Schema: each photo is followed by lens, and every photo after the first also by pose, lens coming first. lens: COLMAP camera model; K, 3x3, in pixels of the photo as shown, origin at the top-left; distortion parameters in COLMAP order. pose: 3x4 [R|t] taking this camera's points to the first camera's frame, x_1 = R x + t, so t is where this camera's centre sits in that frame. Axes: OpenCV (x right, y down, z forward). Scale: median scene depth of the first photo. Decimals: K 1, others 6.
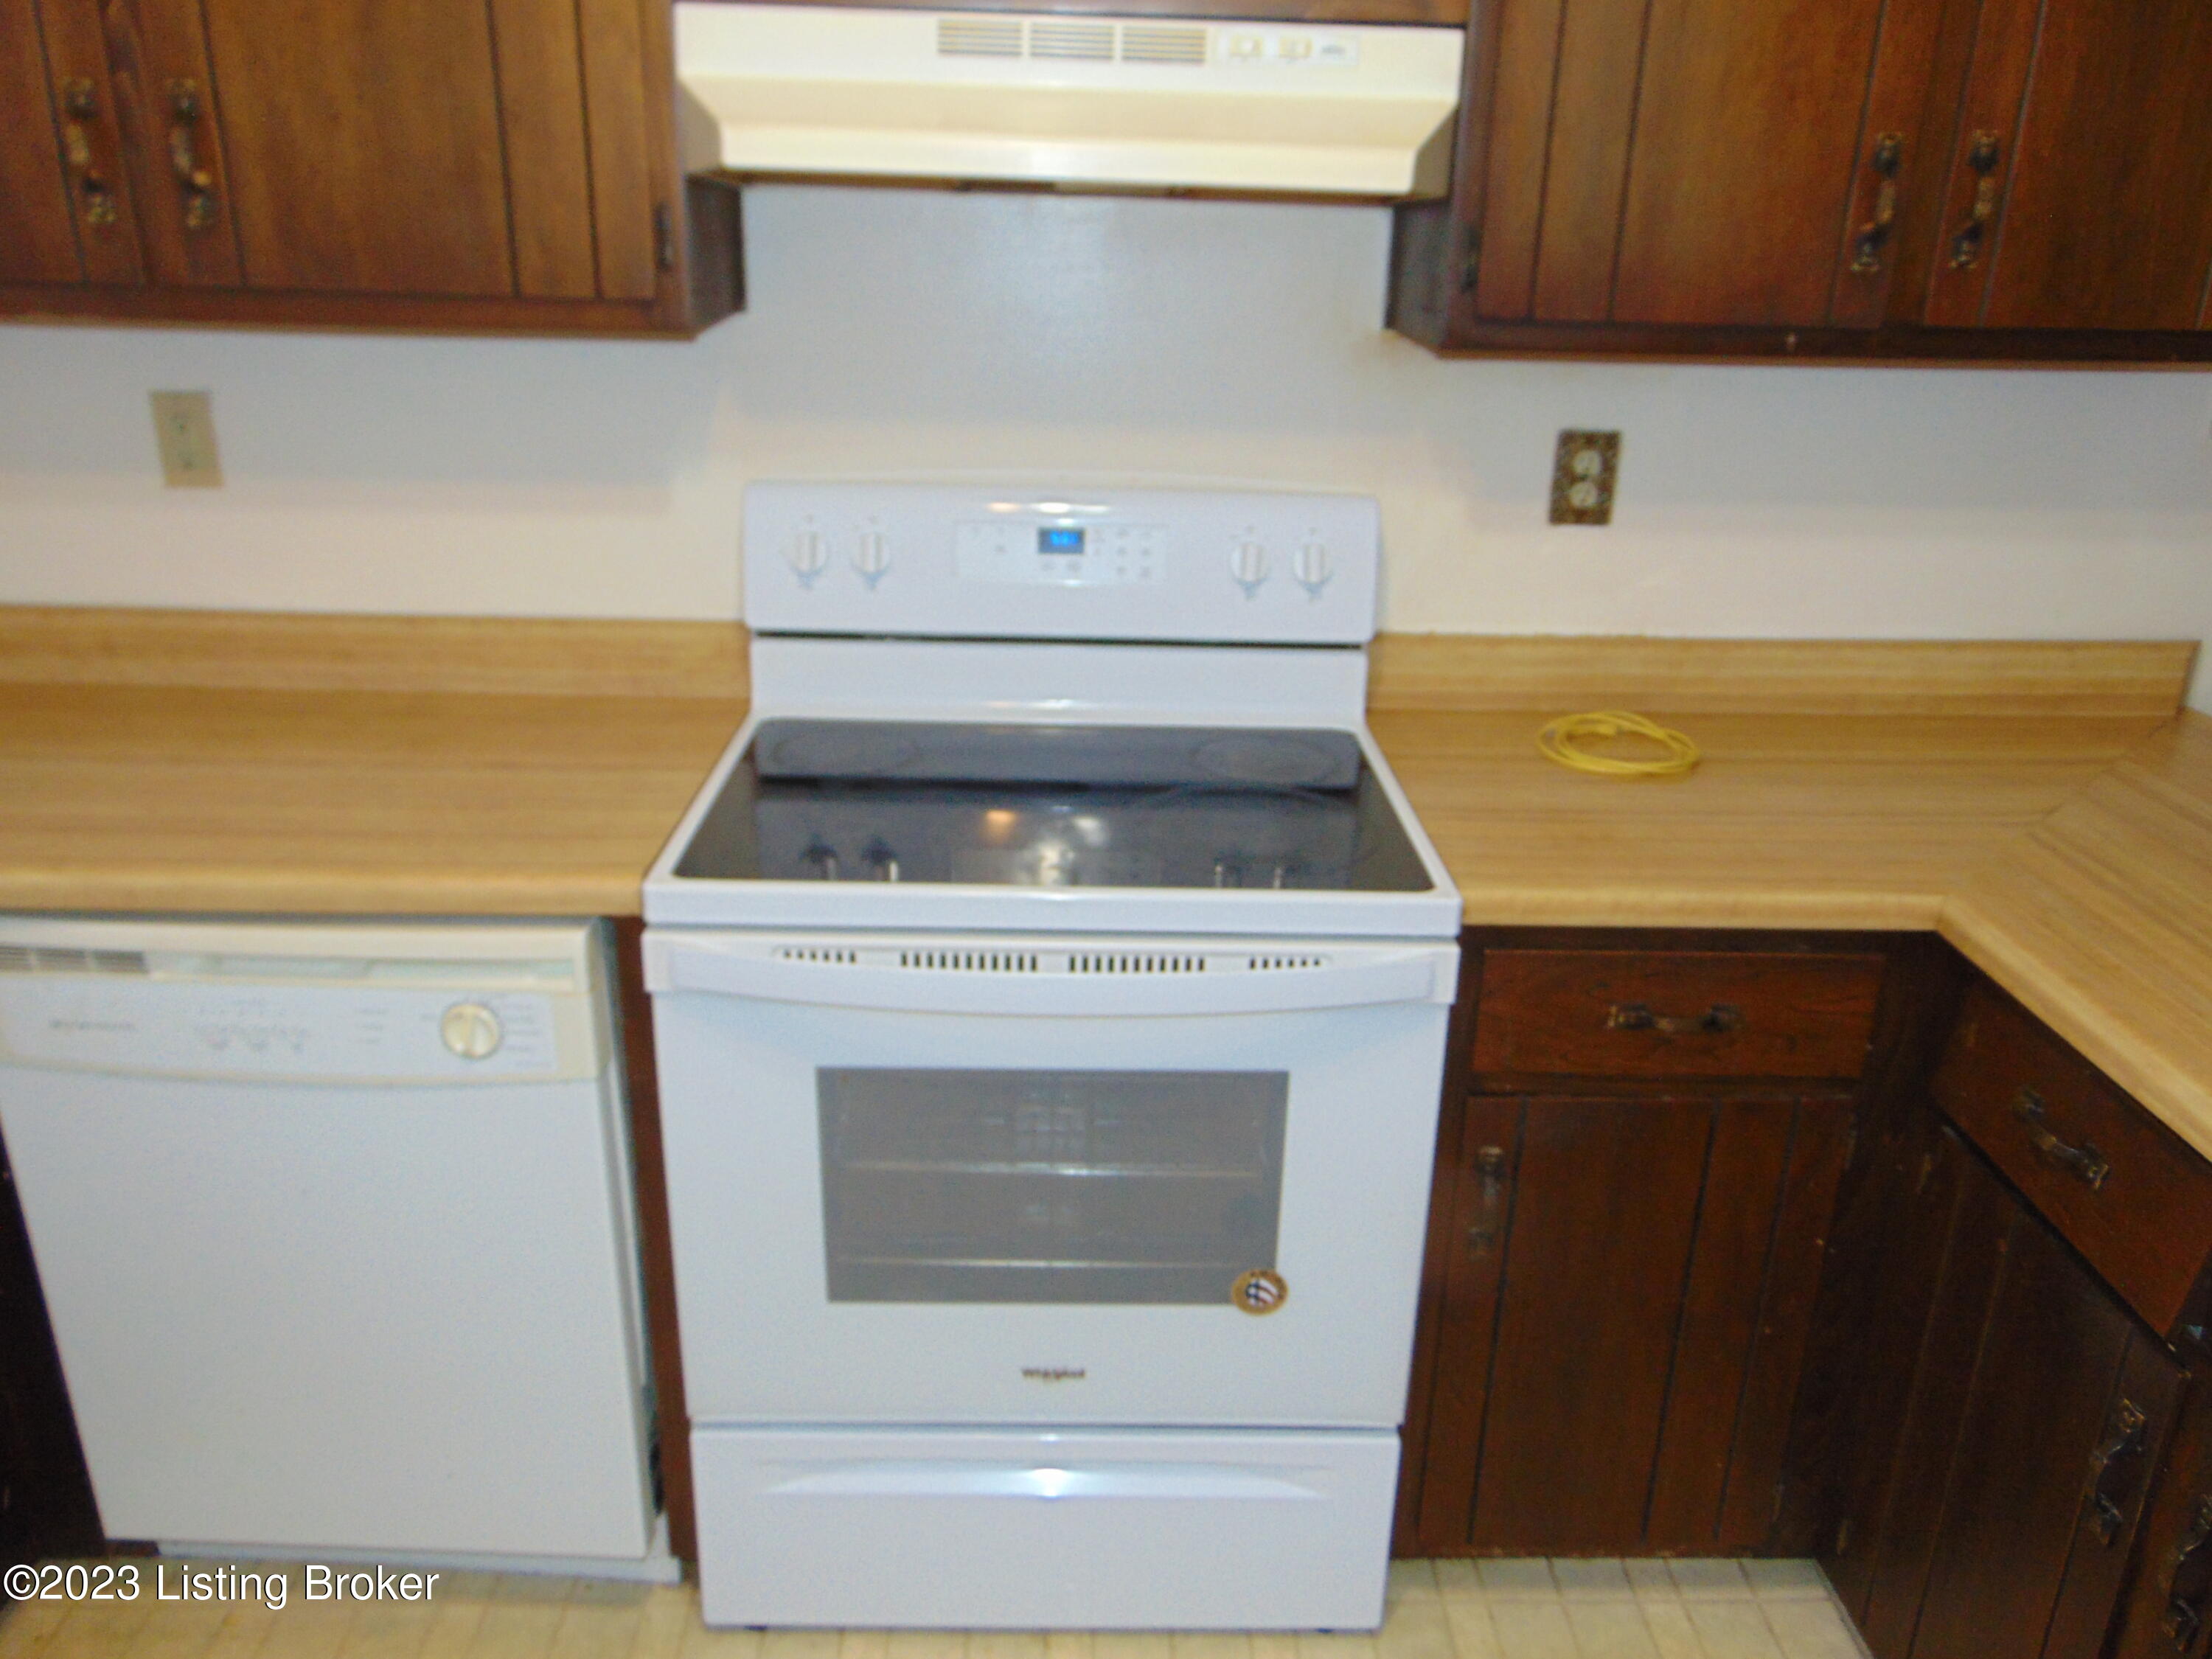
lens RADIAL K [[1649.5, 0, 1104.7], [0, 1649.5, 830.0], [0, 0, 1]] dist [-0.028403, 0.056573]
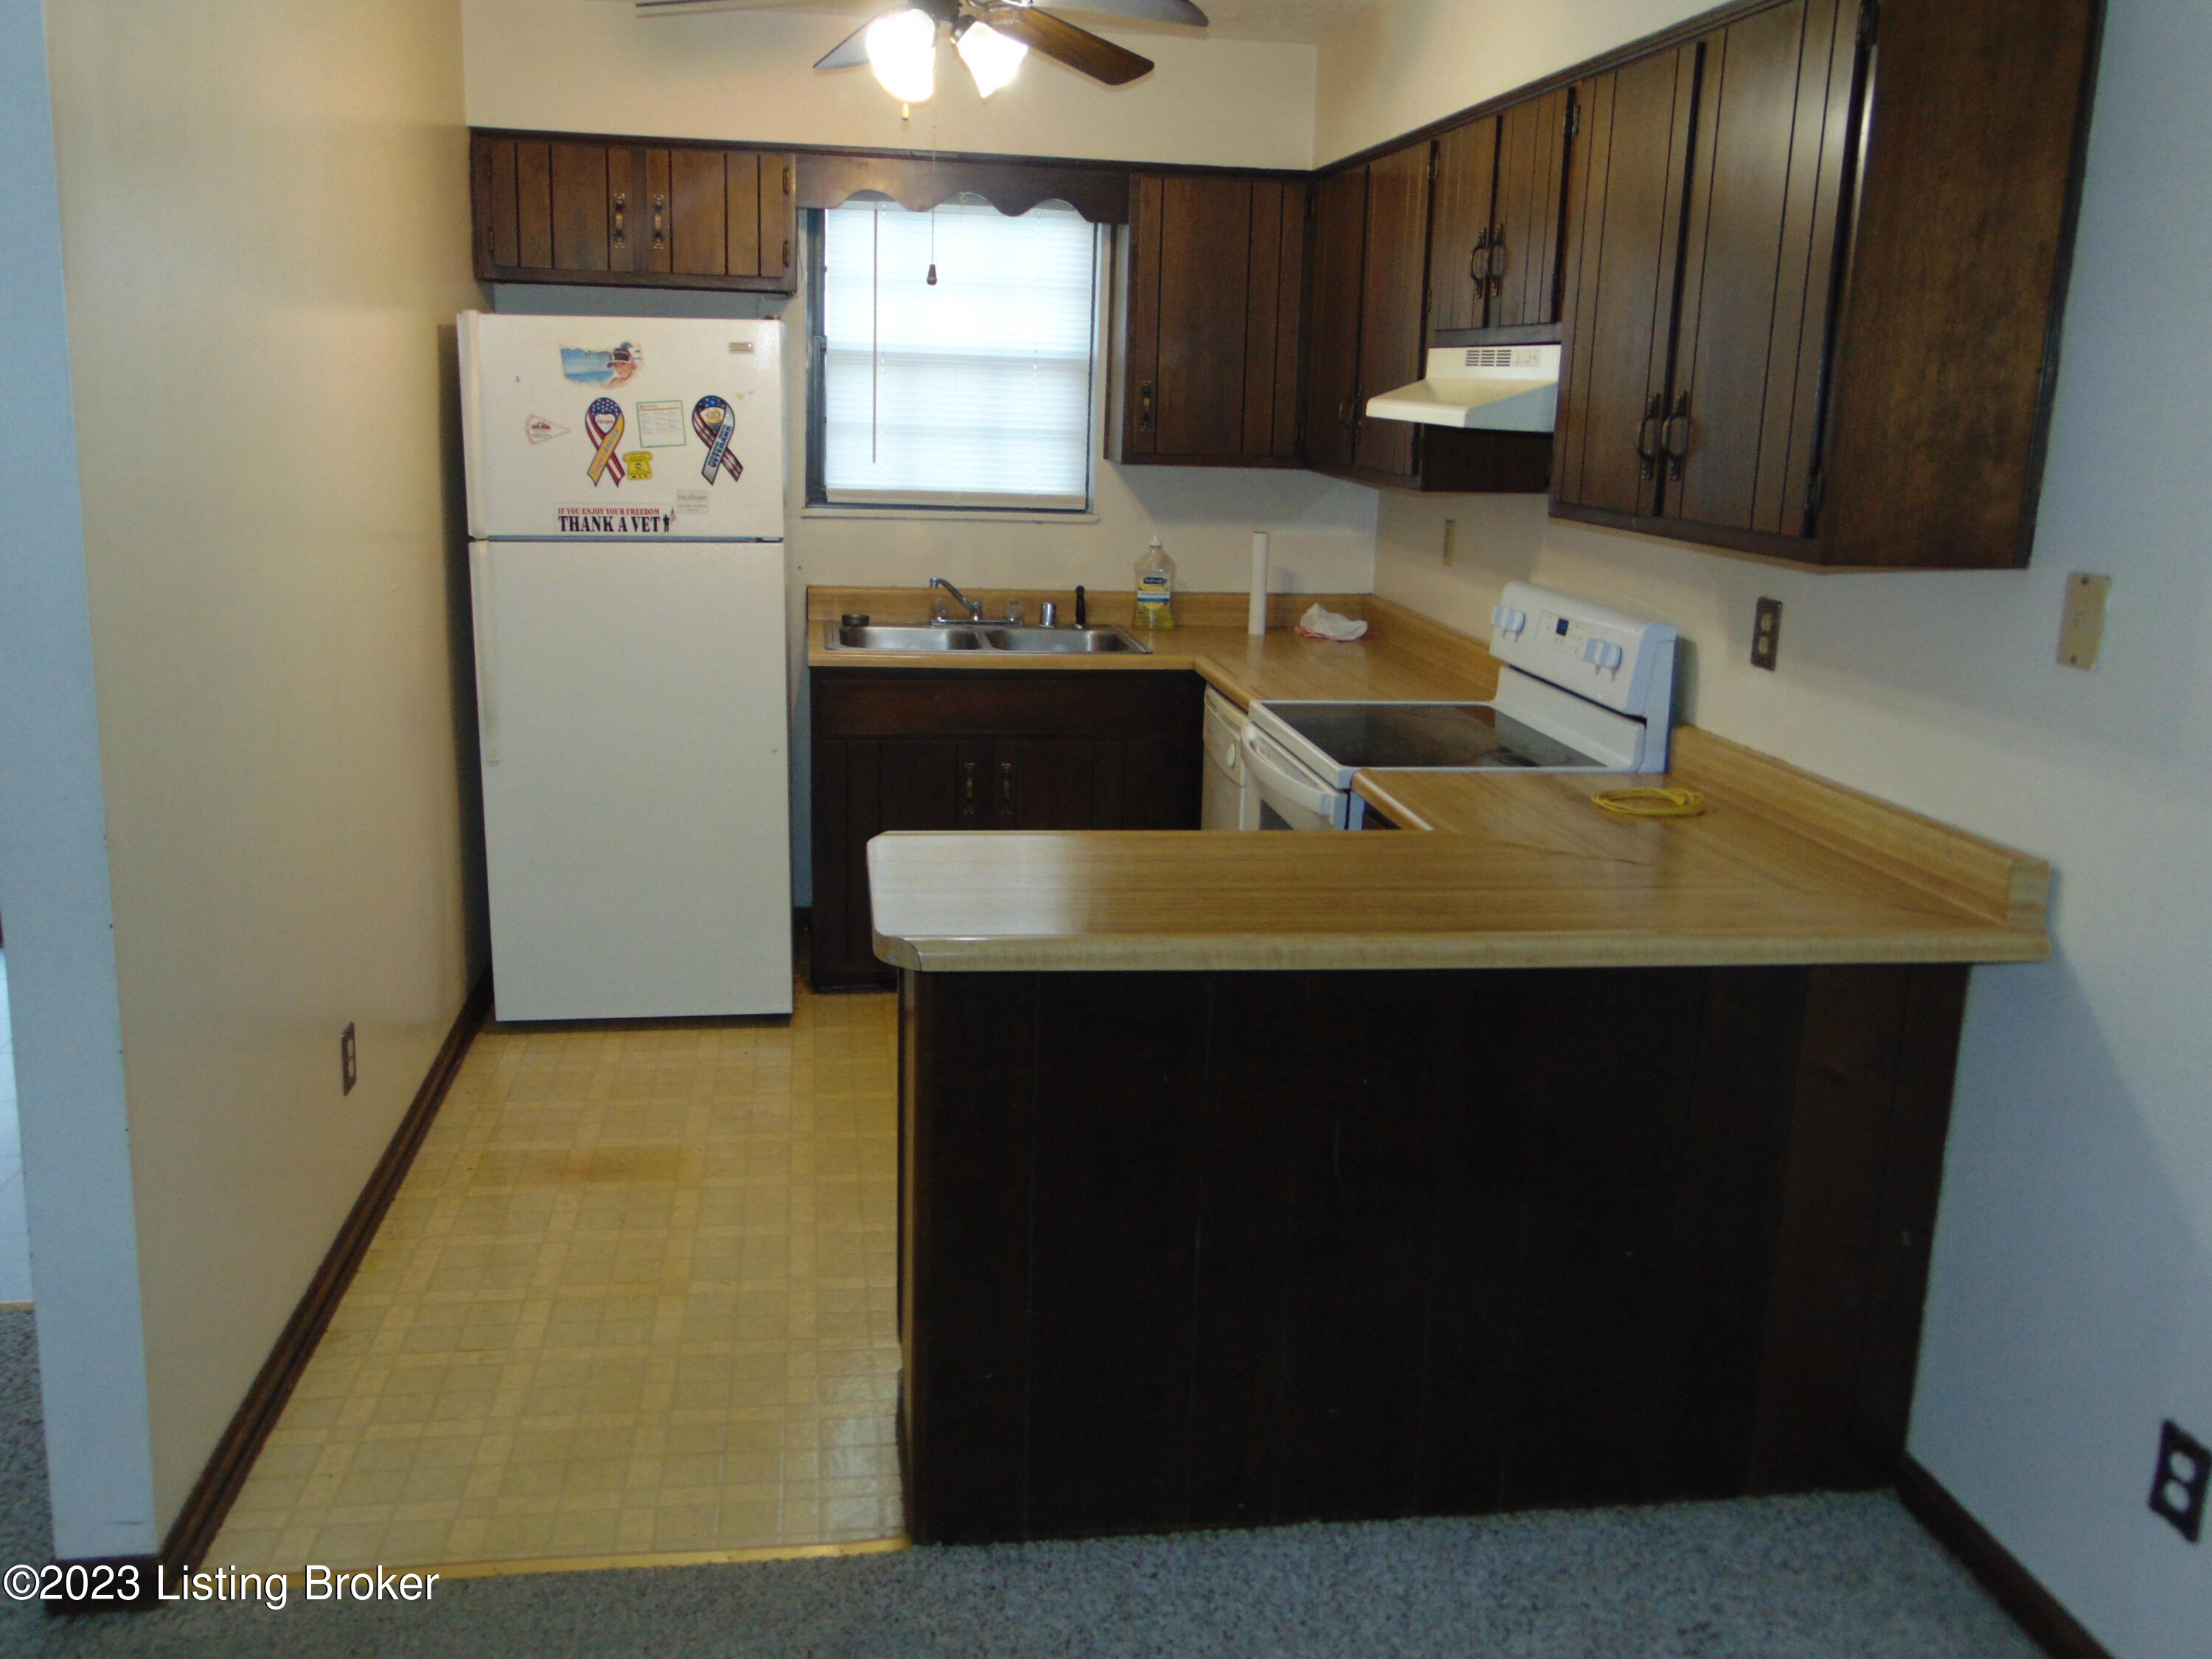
lens RADIAL K [[1882.5, 0, 1099.2], [0, 1882.5, 825.4], [0, 0, 1]] dist [-0.019724, -0.005239]
pose [[0.124134, 0.206683, -0.970501, 1.745467], [-0.373560, 0.915842, 0.147262, -0.090162], [0.919263, 0.344260, 0.190896, 0.248973]]
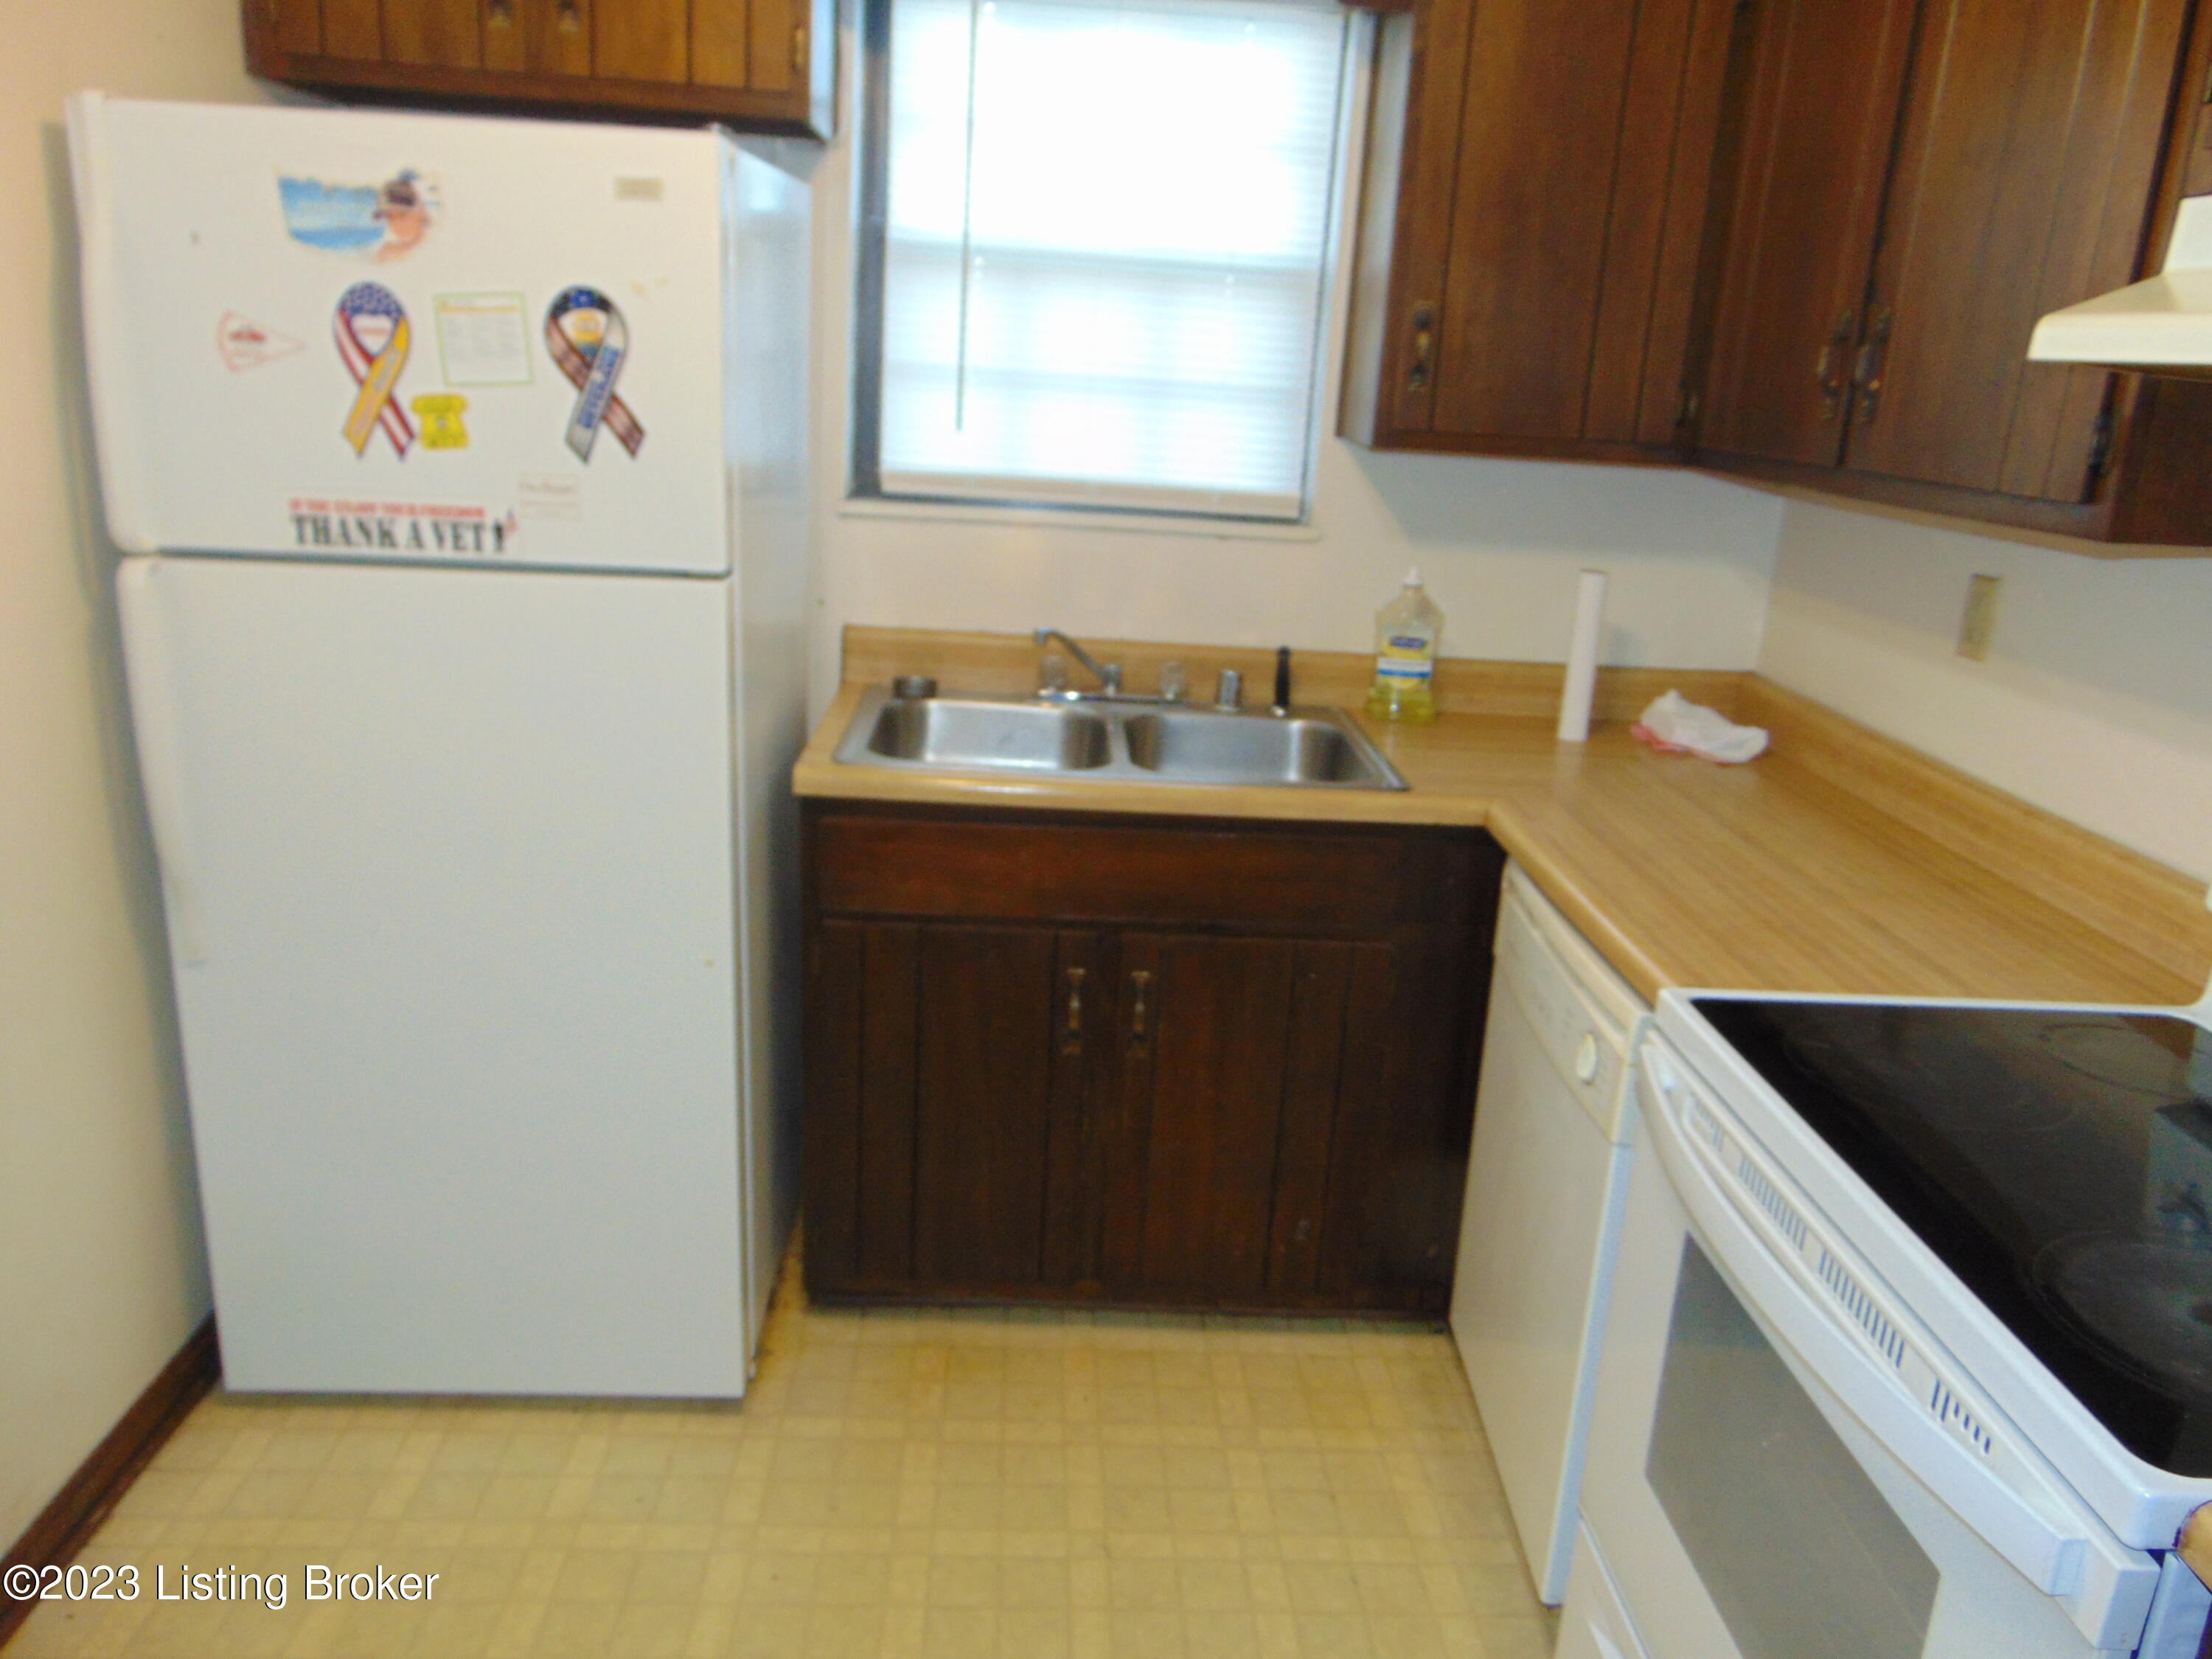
lens RADIAL K [[1649.5, 0, 1110.9], [0, 1649.5, 825.6], [0, 0, 1]] dist [-0.028403, 0.056573]
pose [[0.023809, 0.253797, -0.966964, 0.543250], [-0.405475, 0.886561, 0.222710, -0.115983], [0.913796, 0.386777, 0.124017, 0.358878]]
